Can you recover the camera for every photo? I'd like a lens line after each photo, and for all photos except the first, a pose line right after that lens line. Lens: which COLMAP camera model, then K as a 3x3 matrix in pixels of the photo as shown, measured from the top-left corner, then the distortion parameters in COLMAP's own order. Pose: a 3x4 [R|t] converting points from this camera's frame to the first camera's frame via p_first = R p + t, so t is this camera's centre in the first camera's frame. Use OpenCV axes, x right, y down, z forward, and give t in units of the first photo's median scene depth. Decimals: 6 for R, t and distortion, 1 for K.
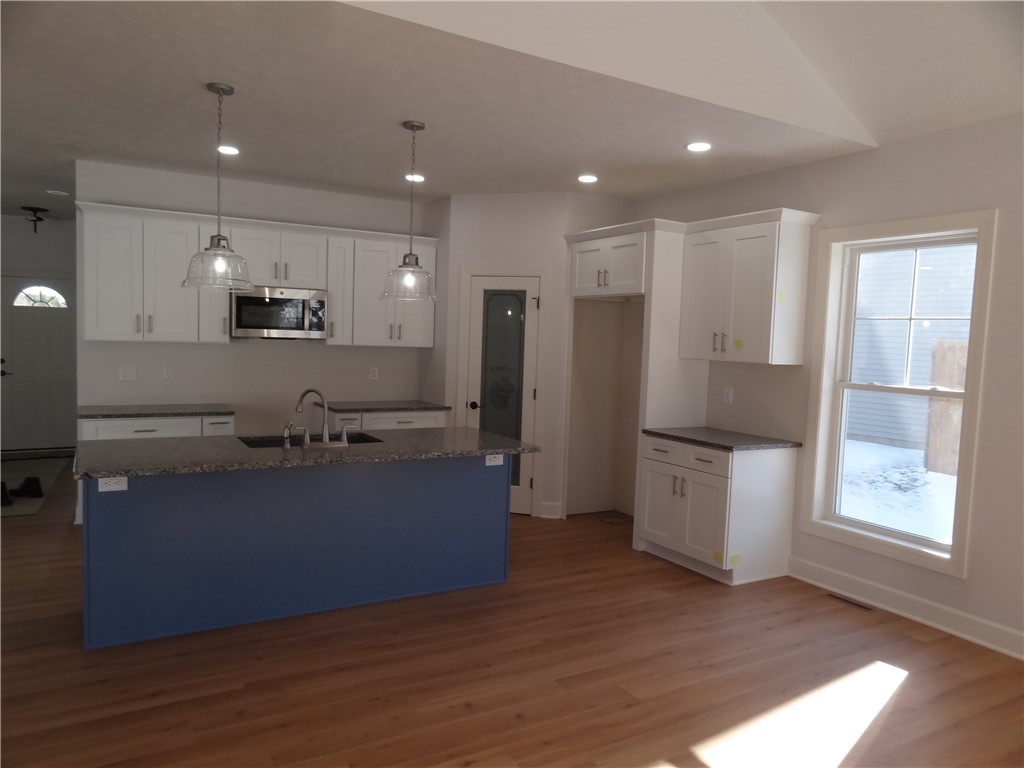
lens RADIAL K [[729.0, 0, 513.5], [0, 729.0, 389.4], [0, 0, 1]] dist [-0.000827, 0.004001]
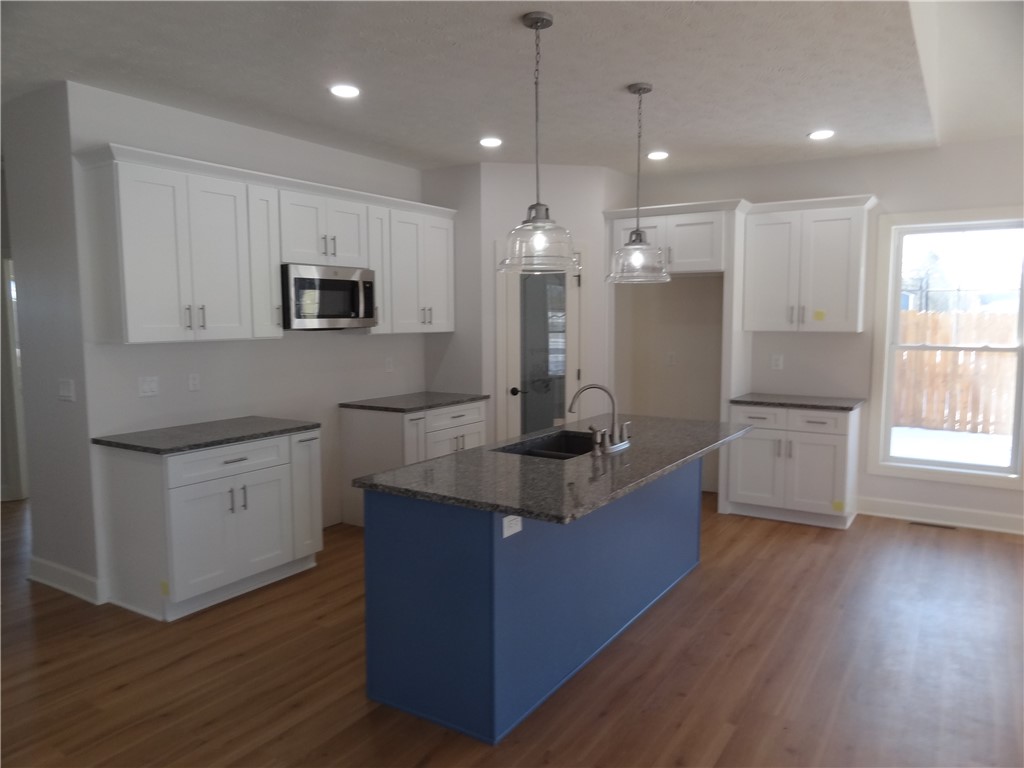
lens RADIAL K [[729.0, 0, 509.9], [0, 729.0, 387.7], [0, 0, 1]] dist [-0.000827, 0.004001]
pose [[0.889178, -0.081033, 0.450330, -0.607165], [0.065154, 0.996587, 0.050681, -0.038651], [-0.452900, -0.015723, 0.891423, 0.213189]]
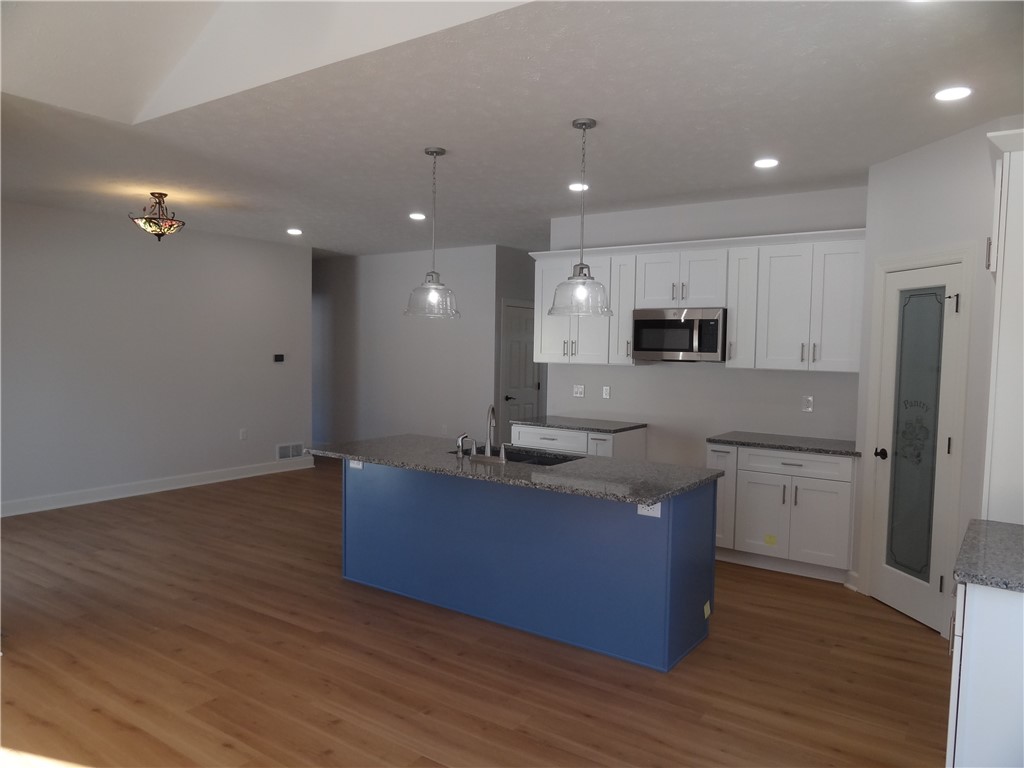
lens RADIAL K [[729.0, 0, 506.9], [0, 729.0, 387.2], [0, 0, 1]] dist [-0.000827, 0.004001]
pose [[0.410917, 0.027462, -0.911259, 0.557513], [-0.069007, 0.997616, -0.001053, -0.021358], [0.909058, 0.063316, 0.411832, 0.466760]]
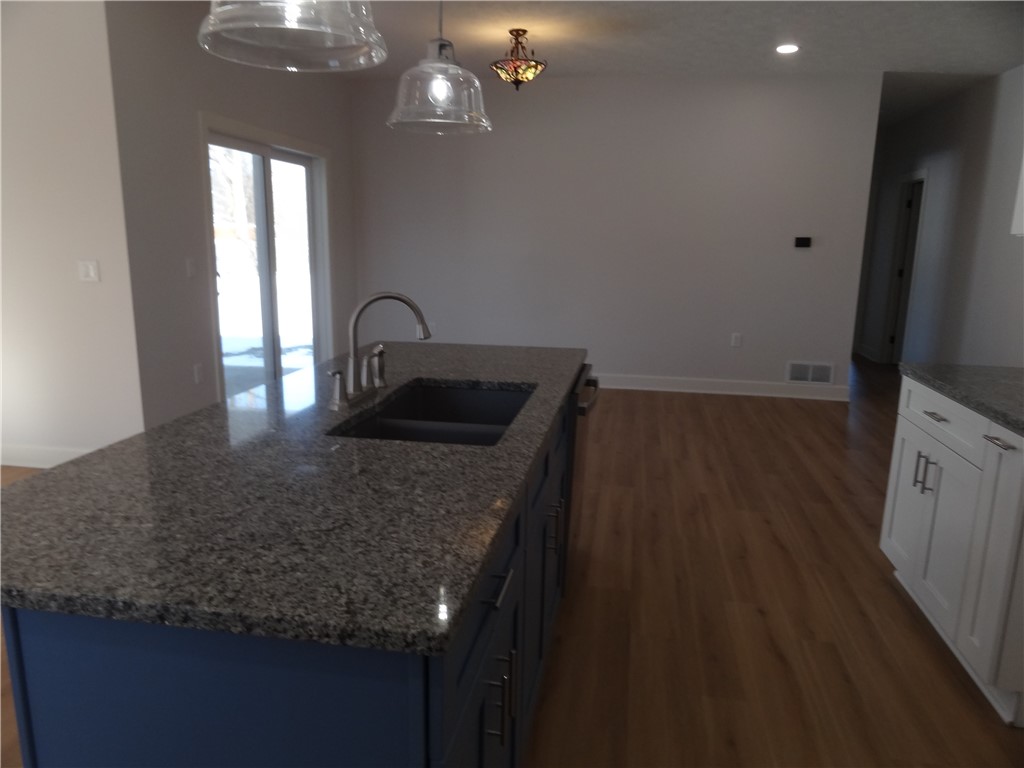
lens RADIAL K [[729.0, 0, 508.6], [0, 729.0, 384.5], [0, 0, 1]] dist [-0.000827, 0.004001]
pose [[-0.643667, 0.110292, -0.757317, 0.057494], [-0.095632, 0.970213, 0.222578, -0.048496], [0.759307, 0.215690, -0.613947, 1.121071]]
